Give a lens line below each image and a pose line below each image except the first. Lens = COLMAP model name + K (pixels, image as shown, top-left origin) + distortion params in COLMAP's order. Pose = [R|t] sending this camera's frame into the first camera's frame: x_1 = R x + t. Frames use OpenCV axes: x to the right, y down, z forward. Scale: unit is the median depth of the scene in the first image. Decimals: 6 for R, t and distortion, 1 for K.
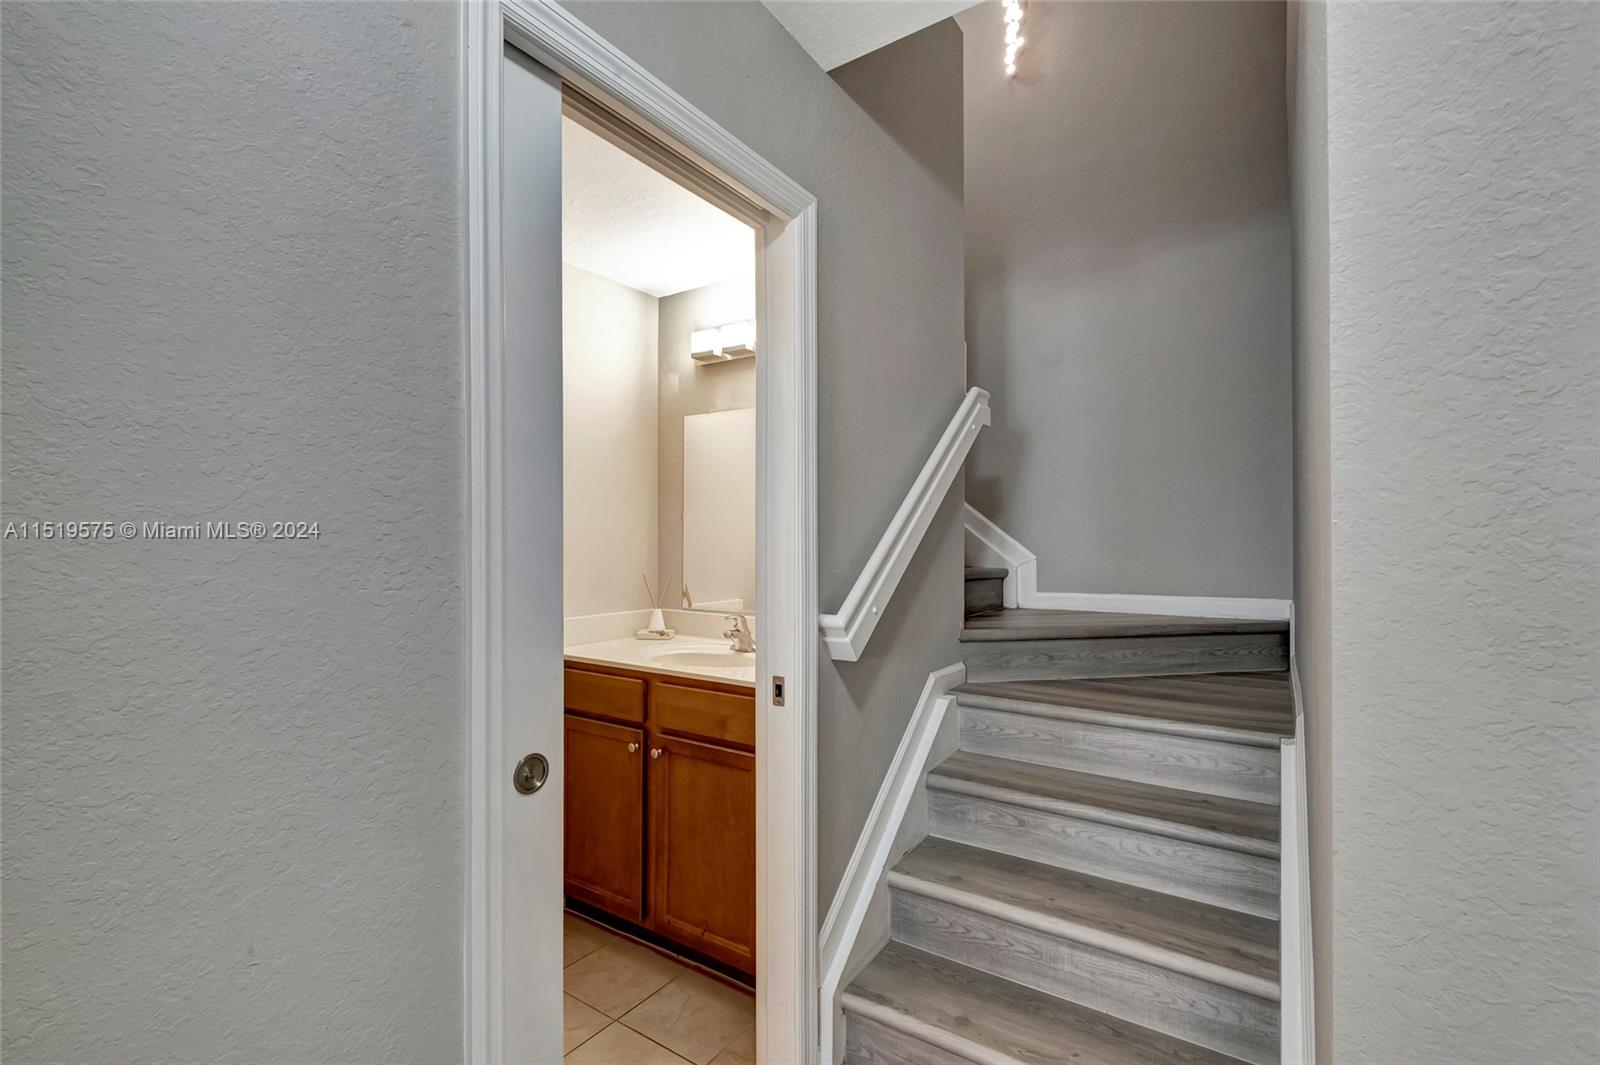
lens RADIAL K [[706.4, 0, 801.0], [0, 706.4, 537.7], [0, 0, 1]] dist [0.006933, -0.005357]
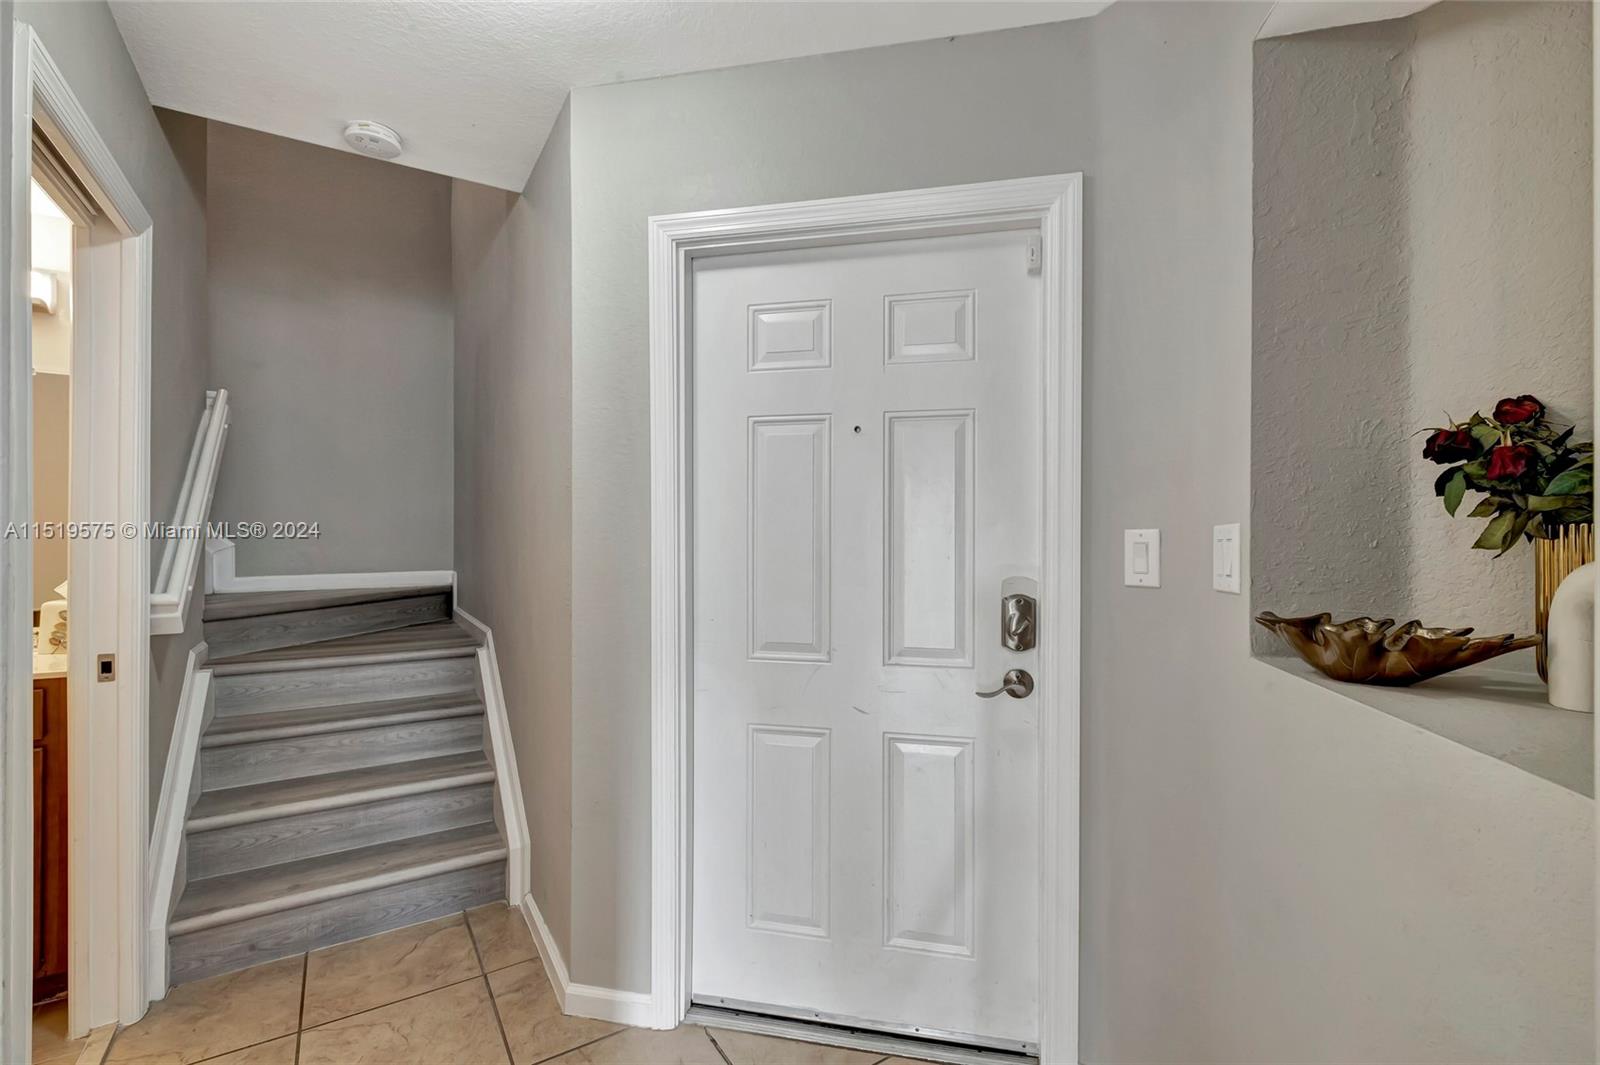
lens RADIAL K [[706.4, 0, 803.6], [0, 706.4, 536.5], [0, 0, 1]] dist [0.006933, -0.005357]
pose [[0.387971, -0.003965, 0.921663, -0.537359], [-0.007657, 0.999942, 0.007524, 0.001676], [-0.921640, -0.009976, 0.387919, -0.341548]]
